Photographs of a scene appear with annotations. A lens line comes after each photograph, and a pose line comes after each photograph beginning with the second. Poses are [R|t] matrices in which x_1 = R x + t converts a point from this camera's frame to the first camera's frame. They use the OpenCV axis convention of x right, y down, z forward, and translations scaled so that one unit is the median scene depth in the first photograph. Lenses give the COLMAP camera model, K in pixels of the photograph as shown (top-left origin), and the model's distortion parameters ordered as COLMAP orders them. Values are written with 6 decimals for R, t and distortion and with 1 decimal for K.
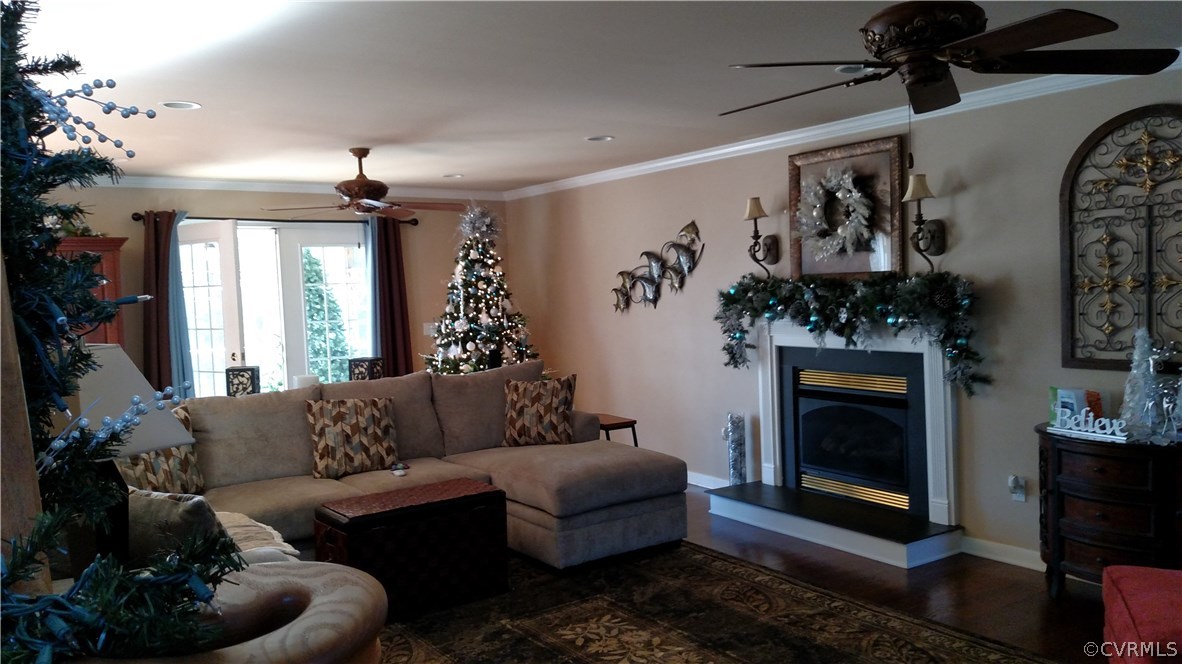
lens RADIAL K [[929.3, 0, 591.0], [0, 929.3, 332.0], [0, 0, 1]] dist [-0.002231, -0.001281]
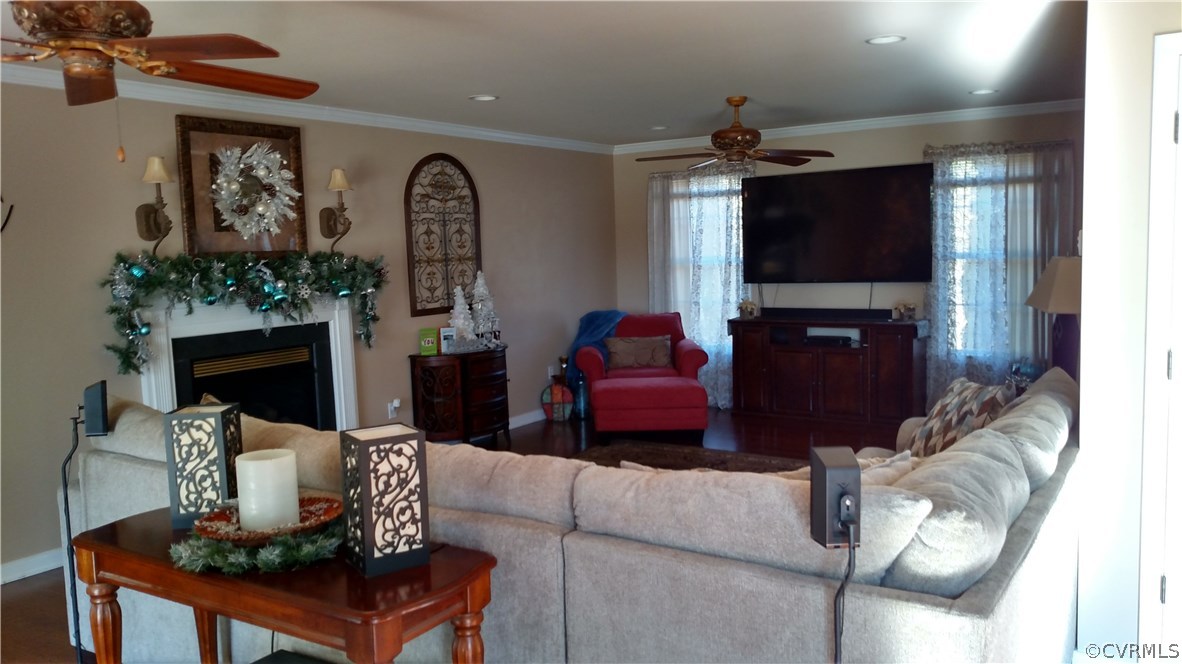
lens RADIAL K [[929.3, 0, 591.0], [0, 929.3, 332.0], [0, 0, 1]] dist [-0.002231, -0.001281]
pose [[-0.390008, -0.050772, 0.919411, -0.974376], [0.078890, 0.992965, 0.088298, -0.047076], [-0.917426, 0.106969, -0.383259, 1.318842]]
